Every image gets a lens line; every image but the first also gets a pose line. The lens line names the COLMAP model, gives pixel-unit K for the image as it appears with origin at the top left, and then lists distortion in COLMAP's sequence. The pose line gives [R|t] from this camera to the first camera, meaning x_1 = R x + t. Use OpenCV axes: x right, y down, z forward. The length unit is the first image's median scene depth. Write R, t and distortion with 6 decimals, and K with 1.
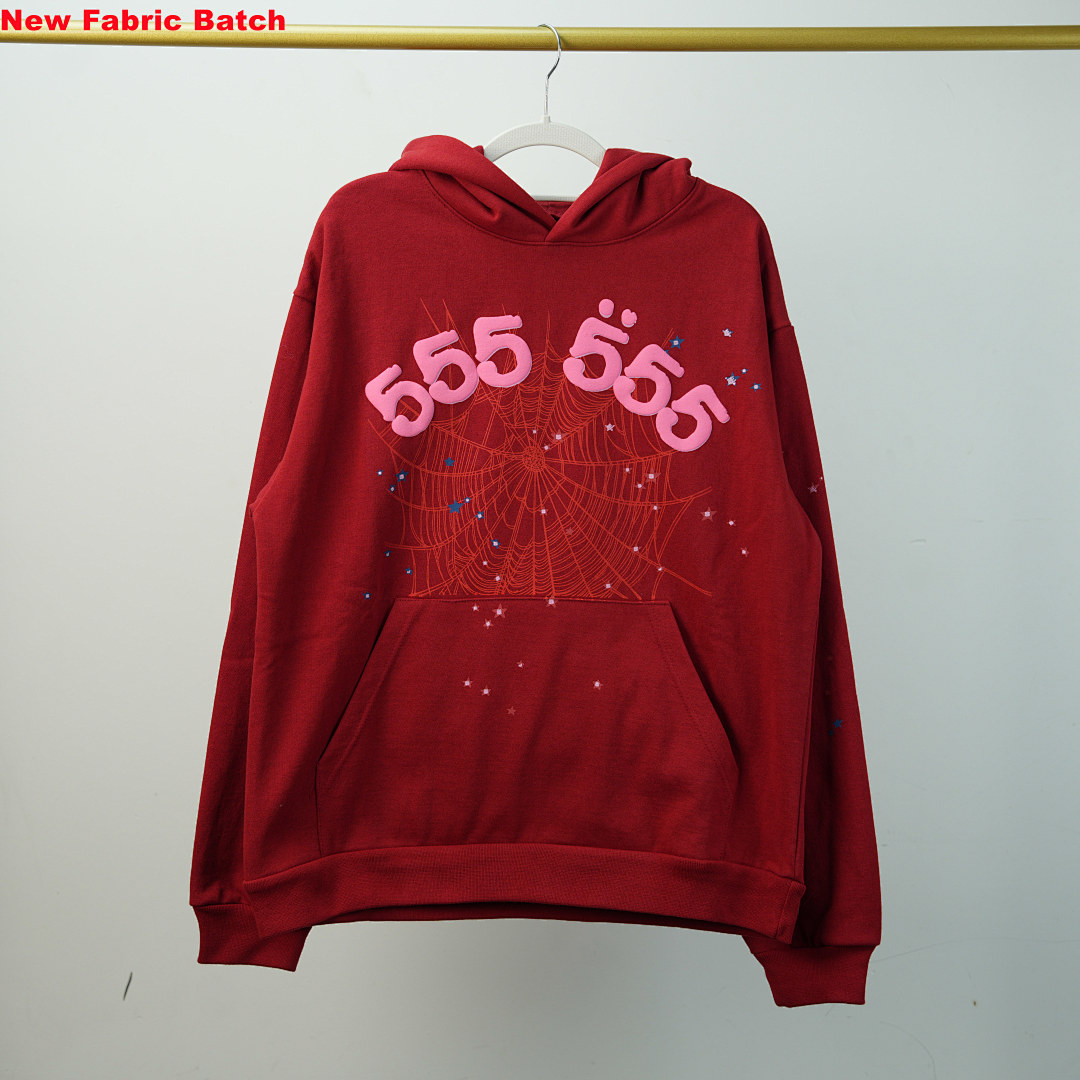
lens RADIAL K [[2927.6, 0, 523.9], [0, 2927.6, 553.8], [0, 0, 1]] dist [0.274284, -0.131460]
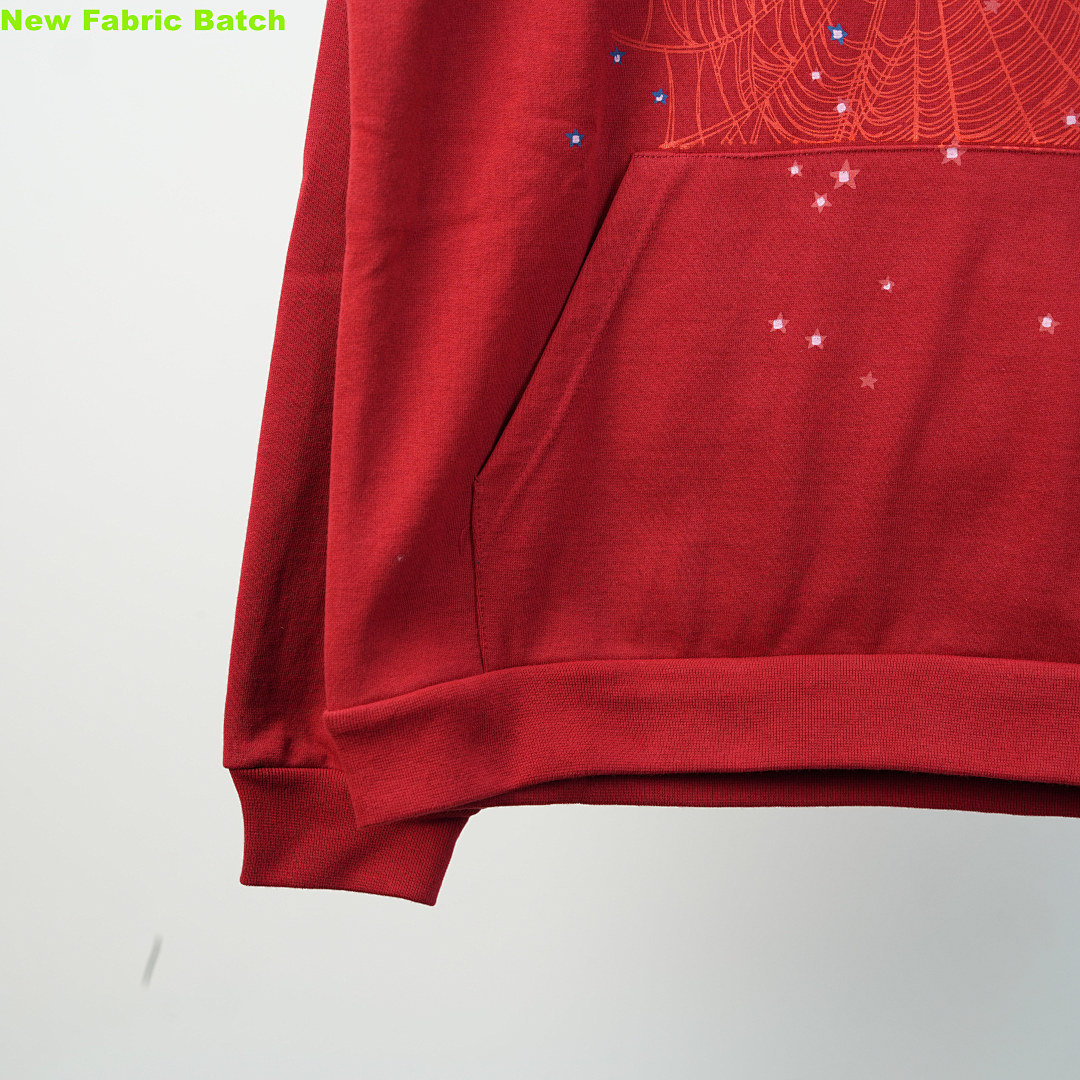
lens RADIAL K [[2962.8, 0, 540.0], [0, 2962.8, 540.0], [0, 0, 1]] dist [0.306580, -0.224489]
pose [[0.996793, -0.002132, -0.079994, -0.019371], [-0.001301, 0.999081, -0.042847, 0.102389], [0.080012, 0.042814, 0.995874, 0.500335]]
